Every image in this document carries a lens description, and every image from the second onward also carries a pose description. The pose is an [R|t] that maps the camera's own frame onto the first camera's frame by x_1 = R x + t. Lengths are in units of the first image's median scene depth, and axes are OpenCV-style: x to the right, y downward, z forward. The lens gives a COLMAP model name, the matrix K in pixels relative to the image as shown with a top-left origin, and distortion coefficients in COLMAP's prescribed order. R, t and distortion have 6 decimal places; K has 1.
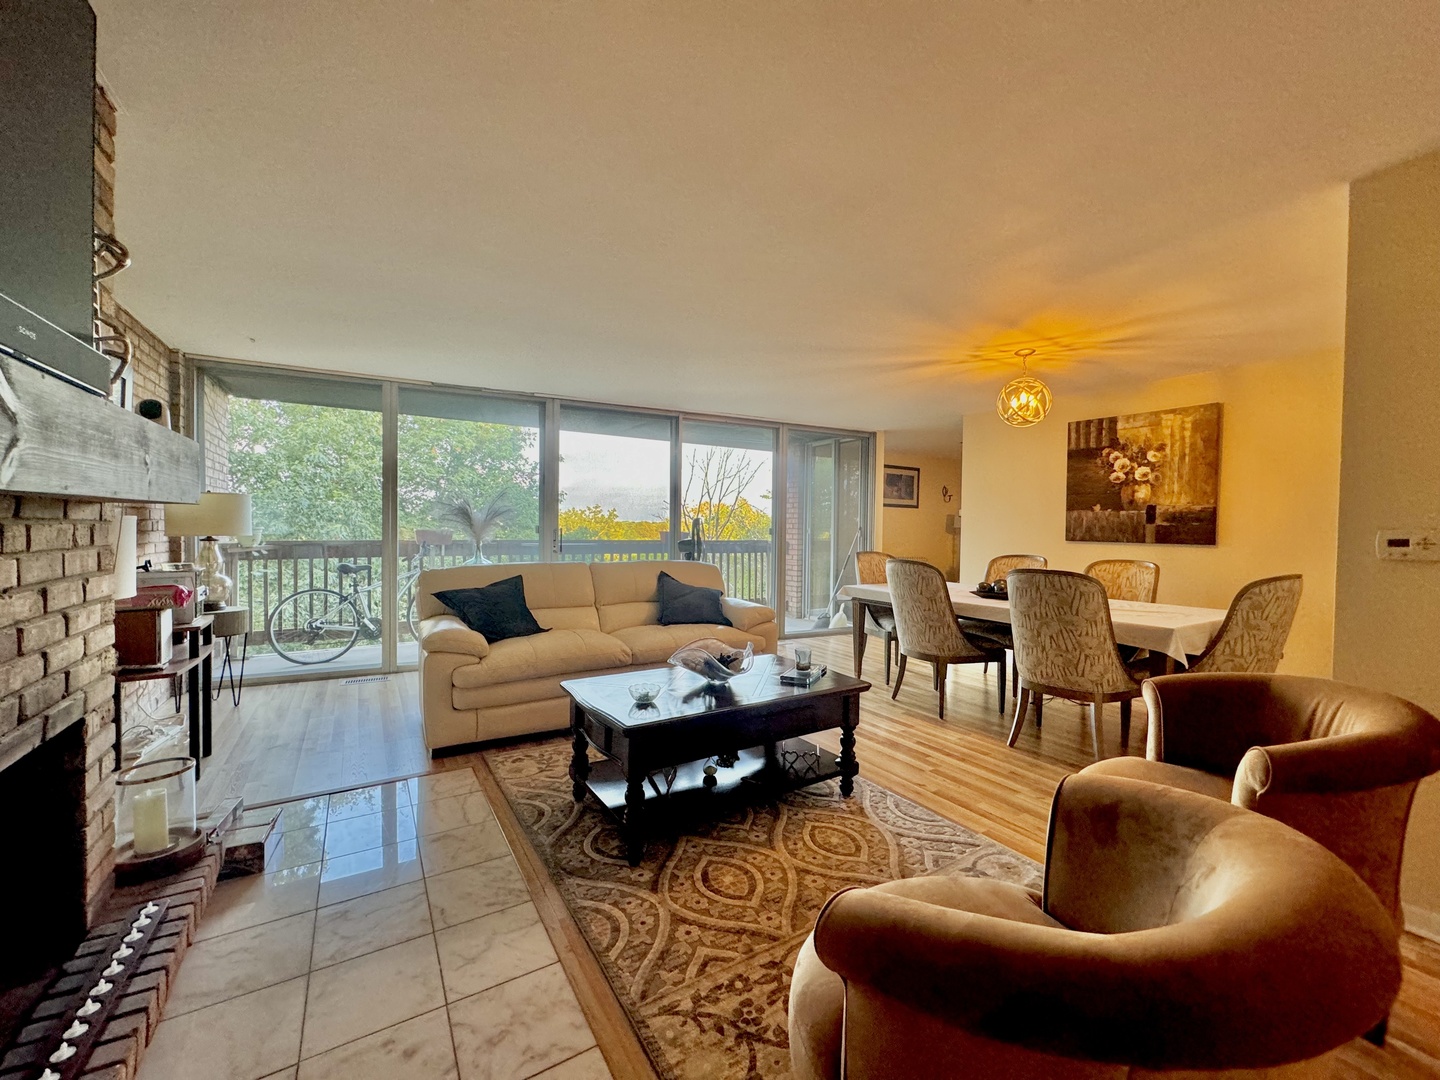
lens RADIAL K [[575.9, 0, 715.4], [0, 575.9, 532.3], [0, 0, 1]] dist [0.000871, 0.000148]
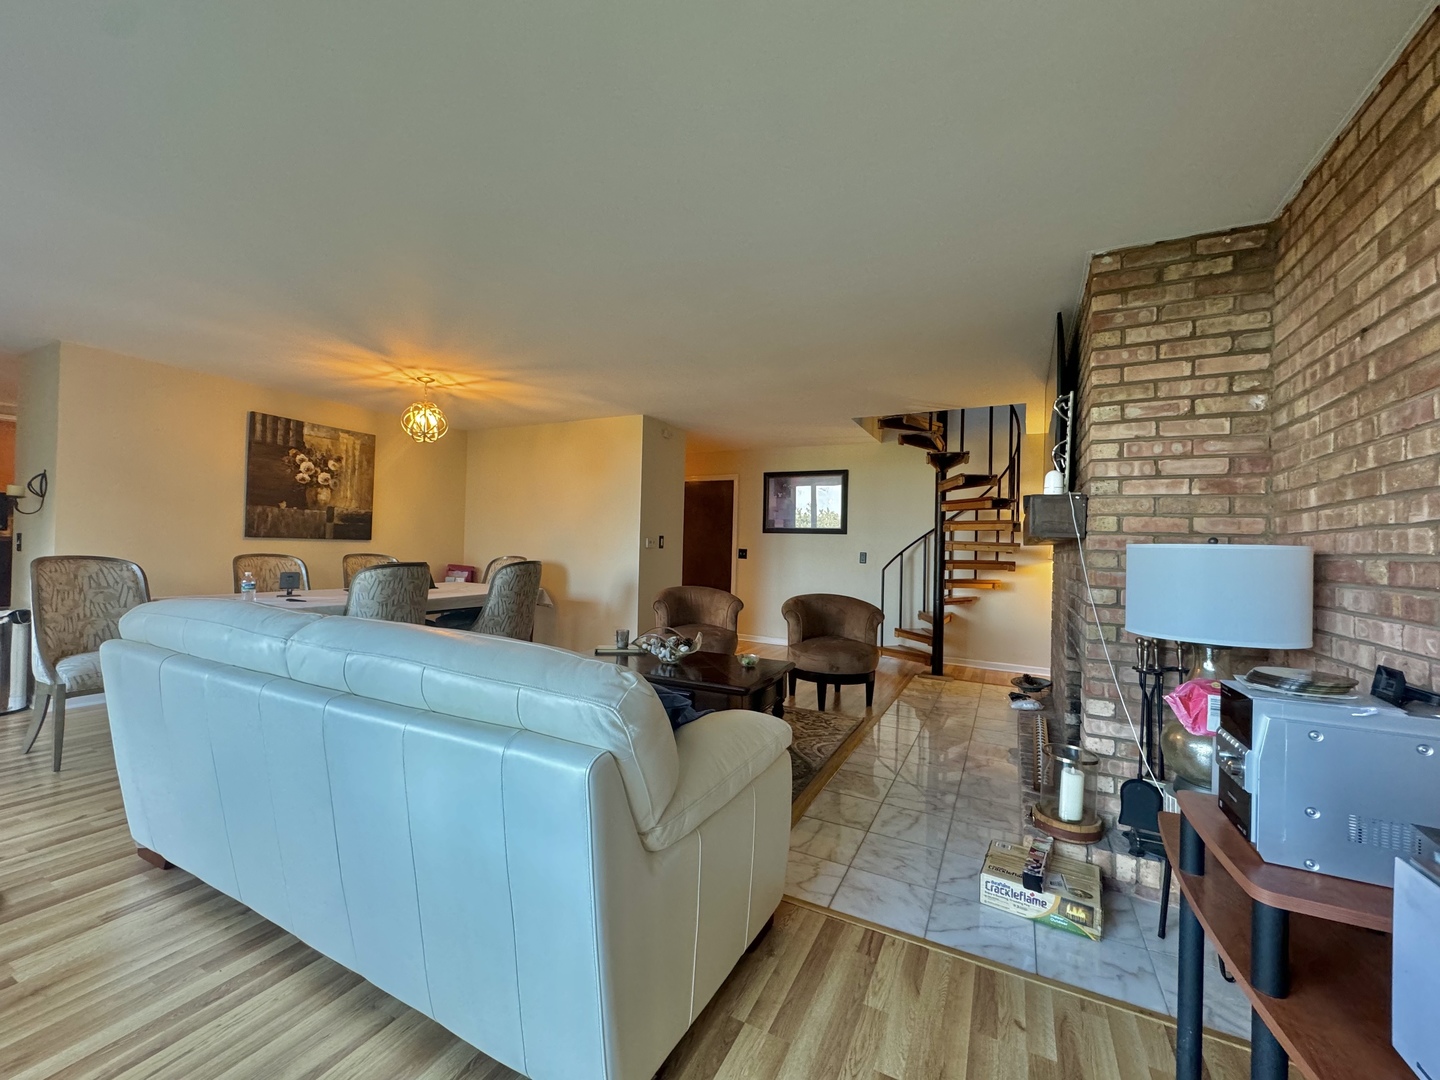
lens RADIAL K [[575.9, 0, 716.4], [0, 575.9, 541.4], [0, 0, 1]] dist [0.000871, 0.000148]
pose [[-0.519995, -0.025852, 0.853778, -0.661910], [-0.031431, 0.999444, 0.011119, -0.013768], [-0.853591, -0.021053, -0.520519, 0.939358]]
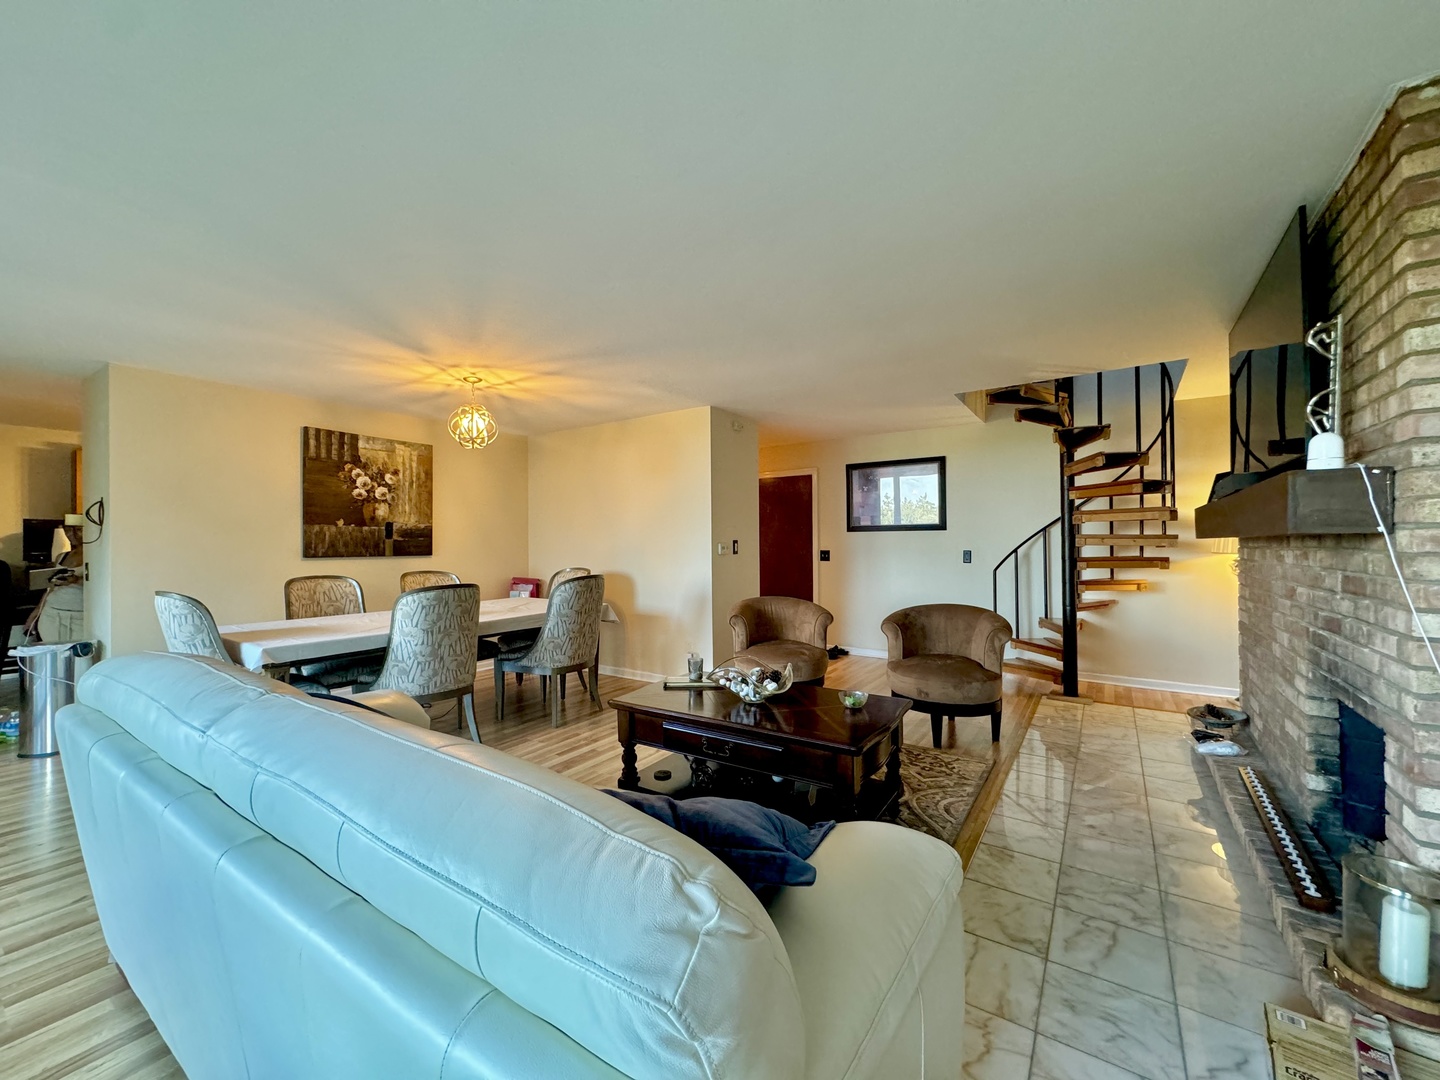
lens RADIAL K [[575.9, 0, 716.0], [0, 575.9, 542.6], [0, 0, 1]] dist [0.000871, 0.000148]
pose [[-0.410800, -0.014294, 0.911614, -0.530270], [0.004943, 0.999827, 0.017905, -0.024493], [-0.911712, 0.011861, -0.410658, 0.881815]]
